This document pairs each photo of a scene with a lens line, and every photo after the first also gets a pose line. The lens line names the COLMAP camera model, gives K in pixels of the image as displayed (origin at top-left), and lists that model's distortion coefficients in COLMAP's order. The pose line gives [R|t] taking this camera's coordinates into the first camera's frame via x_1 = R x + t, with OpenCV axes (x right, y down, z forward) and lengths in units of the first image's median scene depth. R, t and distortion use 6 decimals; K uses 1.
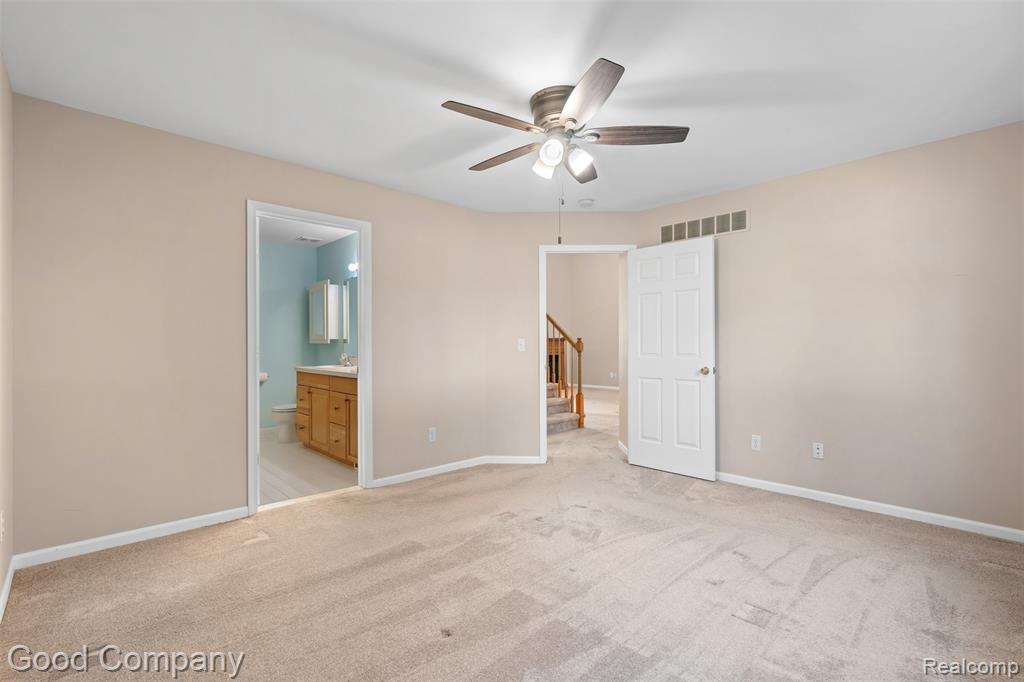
lens RADIAL K [[464.2, 0, 511.2], [0, 464.2, 339.2], [0, 0, 1]] dist [-0.003484, -0.000027]
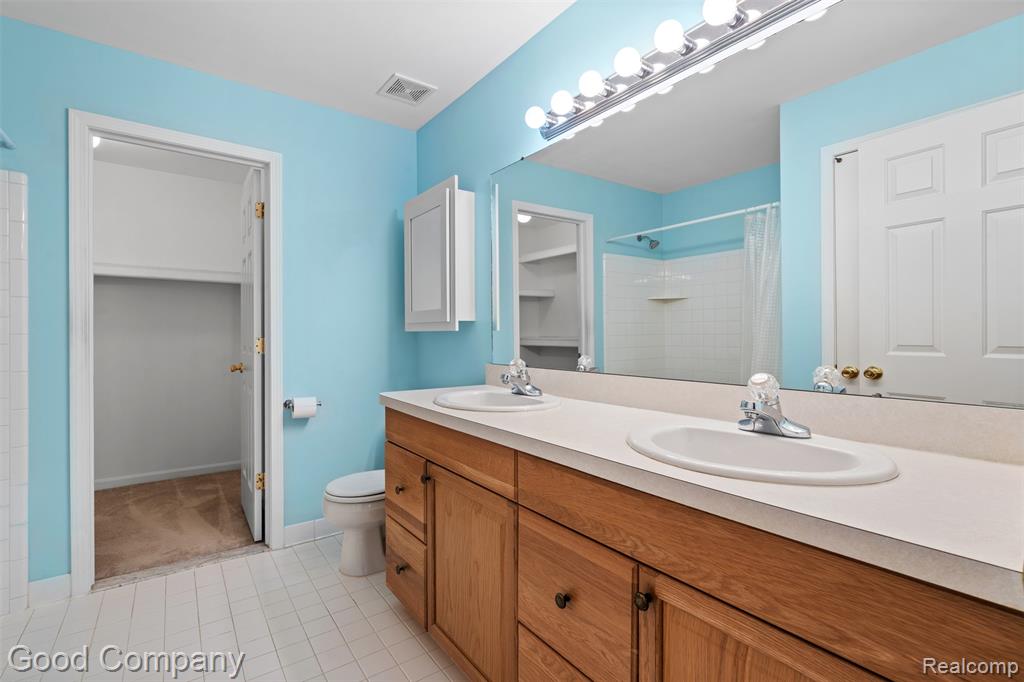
lens RADIAL K [[464.2, 0, 511.2], [0, 464.2, 339.2], [0, 0, 1]] dist [-0.003484, -0.000027]
pose [[0.992336, 0.000315, -0.123572, -0.293729], [0.001485, 0.999894, 0.014472, 0.010294], [0.123564, -0.014544, 0.992230, 0.596848]]
